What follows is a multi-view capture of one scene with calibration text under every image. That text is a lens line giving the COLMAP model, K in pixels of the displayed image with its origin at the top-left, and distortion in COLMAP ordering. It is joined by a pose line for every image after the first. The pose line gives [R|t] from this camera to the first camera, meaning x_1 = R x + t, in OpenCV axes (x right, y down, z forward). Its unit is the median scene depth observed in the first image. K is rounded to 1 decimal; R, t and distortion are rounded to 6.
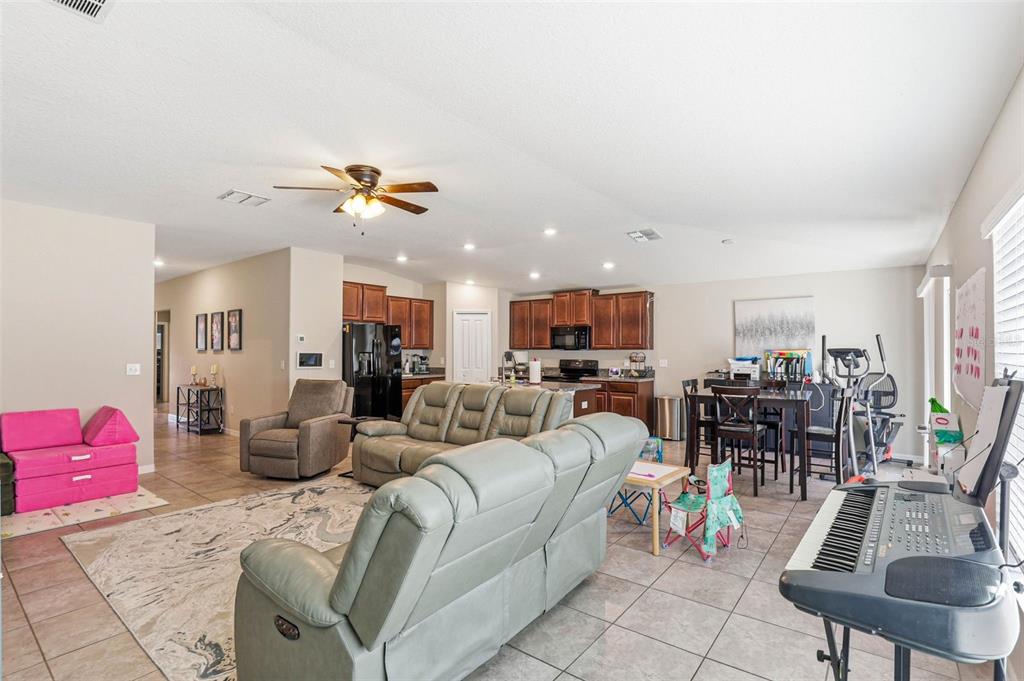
lens RADIAL K [[475.5, 0, 518.6], [0, 475.5, 346.8], [0, 0, 1]] dist [-0.034365, 0.005979]
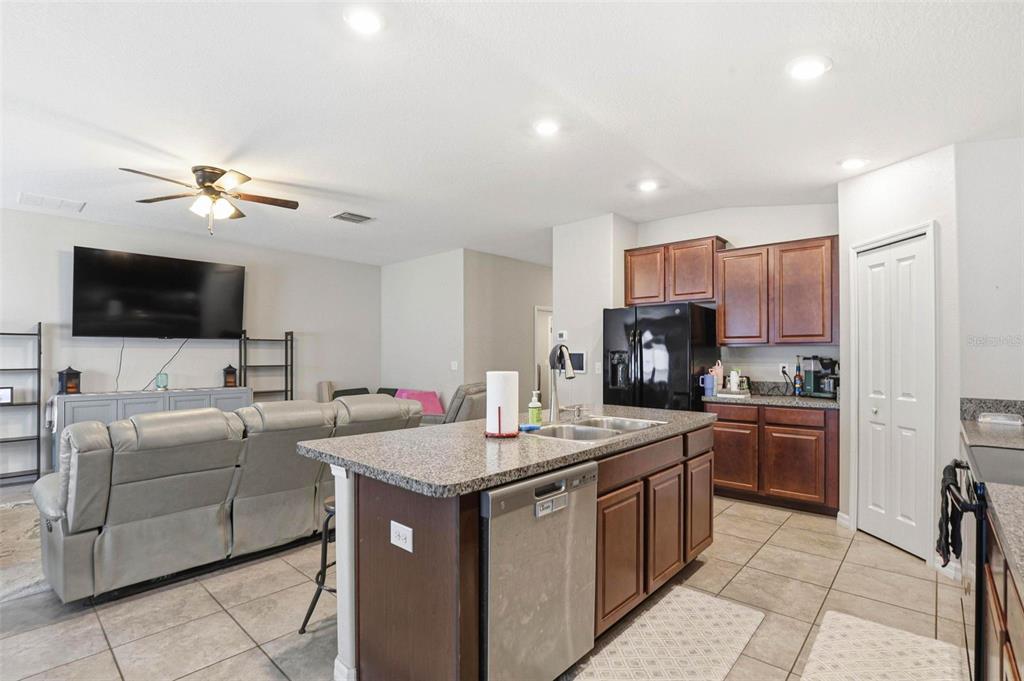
lens RADIAL K [[475.5, 0, 521.8], [0, 475.5, 354.1], [0, 0, 1]] dist [-0.034365, 0.005979]
pose [[-0.070442, -0.003635, -0.997509, 0.339816], [0.008067, 0.999959, -0.004214, 0.016739], [0.997483, -0.008344, -0.070410, 0.910771]]
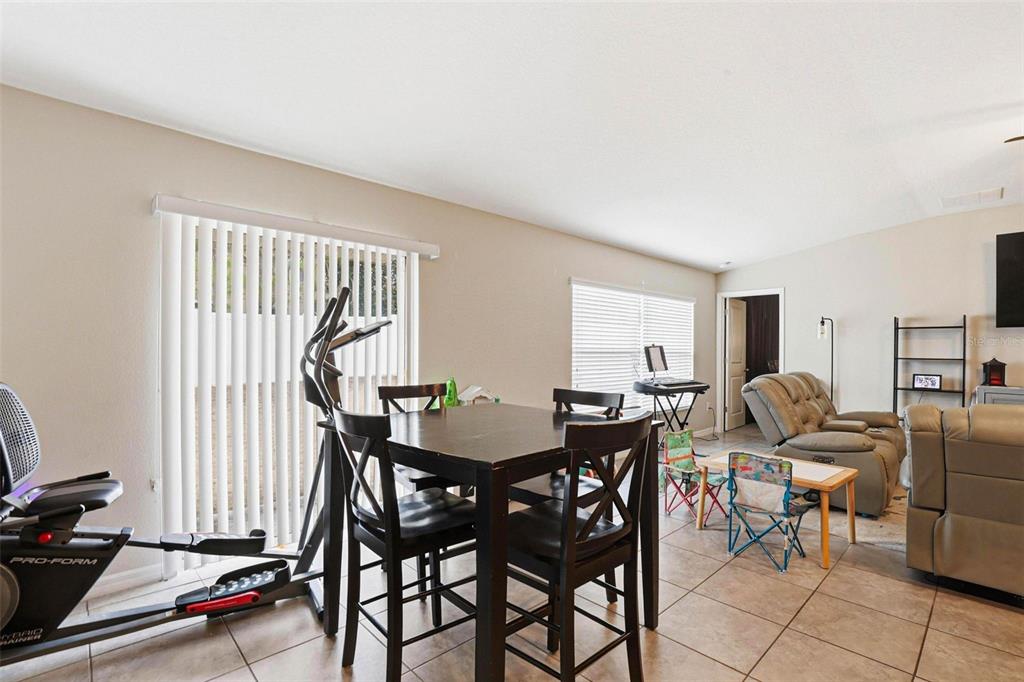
lens RADIAL K [[475.5, 0, 526.5], [0, 475.5, 353.2], [0, 0, 1]] dist [-0.034365, 0.005979]
pose [[-0.988797, -0.009886, 0.148941, 0.278777], [-0.009601, 0.999950, 0.002628, 0.024589], [-0.148960, 0.001168, -0.988843, 0.965123]]
